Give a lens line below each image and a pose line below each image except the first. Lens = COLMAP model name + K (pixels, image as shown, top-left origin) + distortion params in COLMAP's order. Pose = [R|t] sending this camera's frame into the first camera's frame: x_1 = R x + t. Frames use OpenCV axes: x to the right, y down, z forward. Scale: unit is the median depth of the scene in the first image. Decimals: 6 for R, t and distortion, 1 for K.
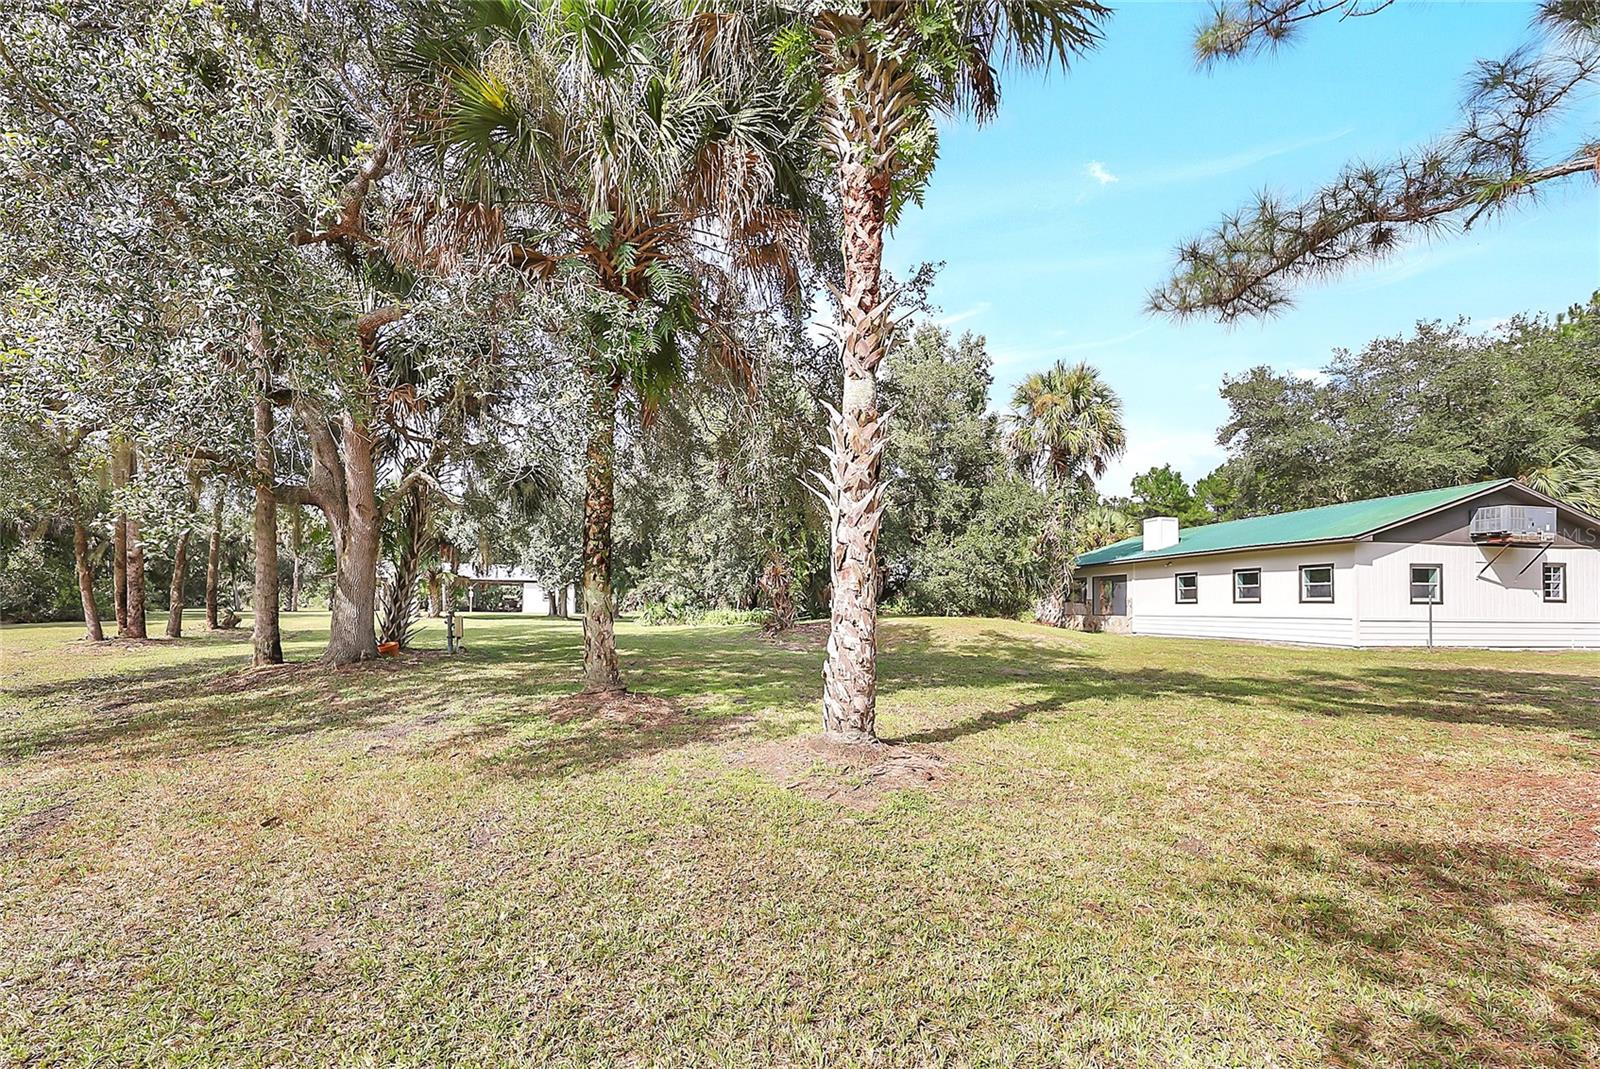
lens RADIAL K [[646.4, 0, 799.6], [0, 646.4, 581.9], [0, 0, 1]] dist [0.000115, -0.000055]
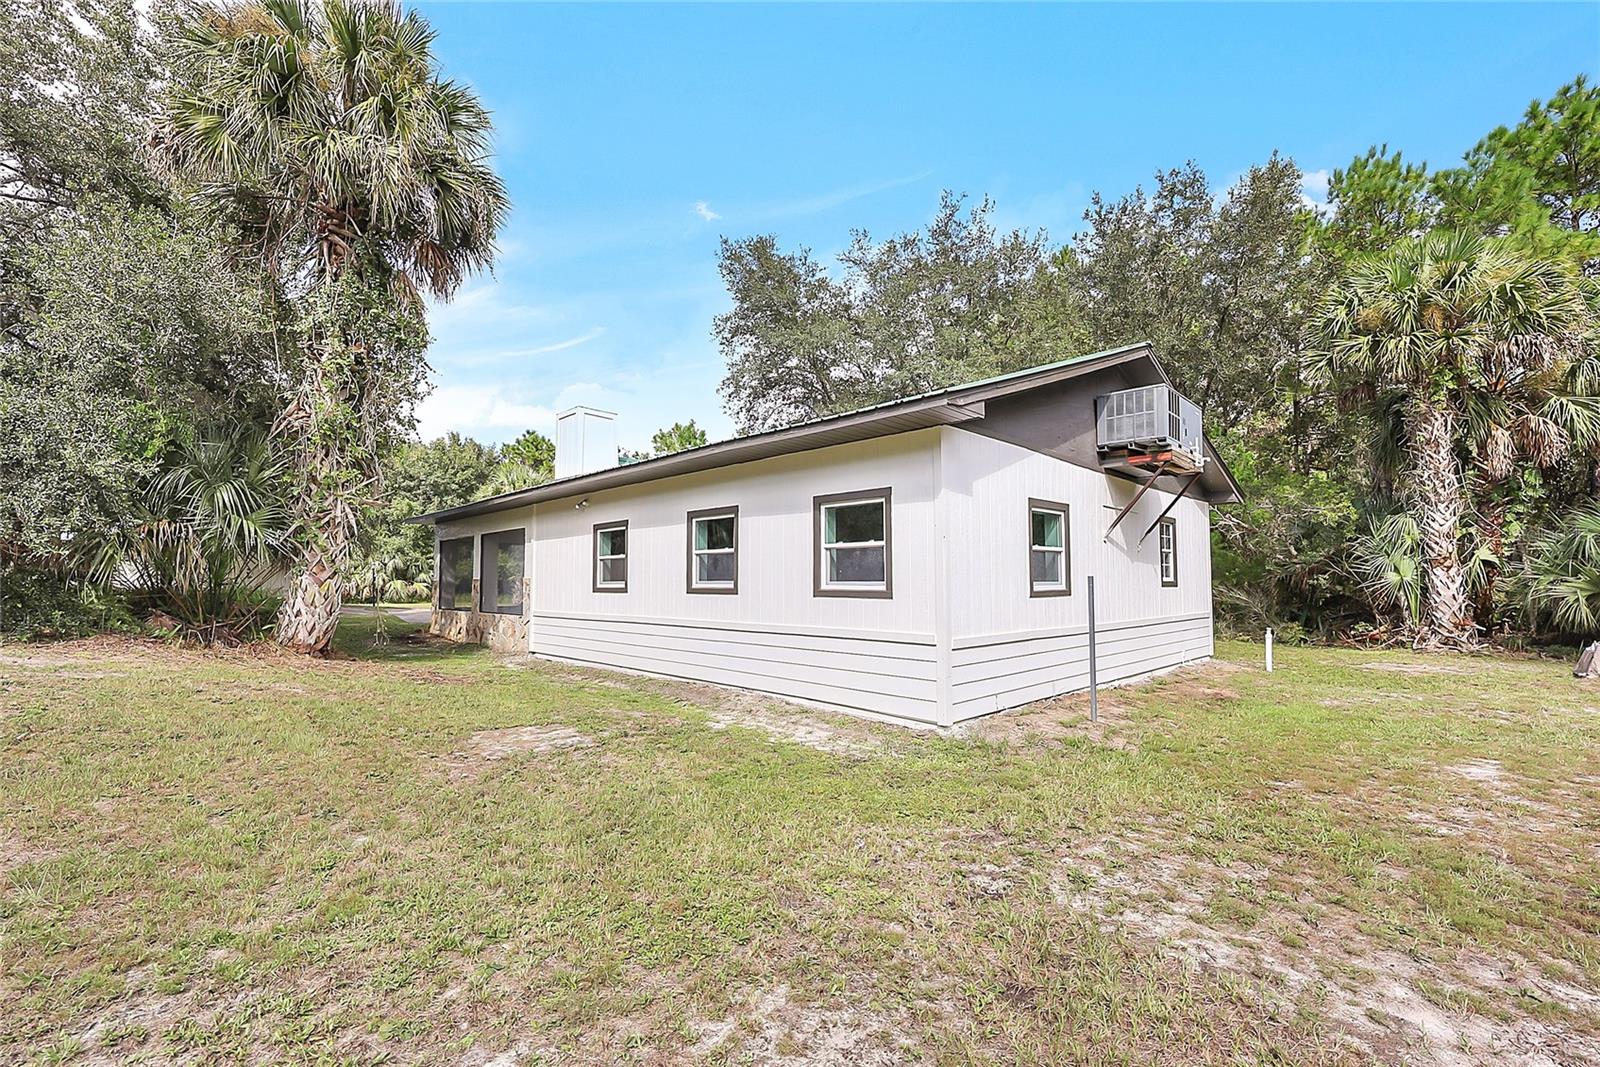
lens RADIAL K [[647.2, 0, 800.0], [0, 647.2, 533.5], [0, 0, 1]] dist [-0.000876, -0.000208]
pose [[0.797318, 0.034852, 0.602552, 0.292700], [-0.013822, 0.999124, -0.039500, 0.006192], [-0.603401, 0.023166, 0.797101, 0.382362]]
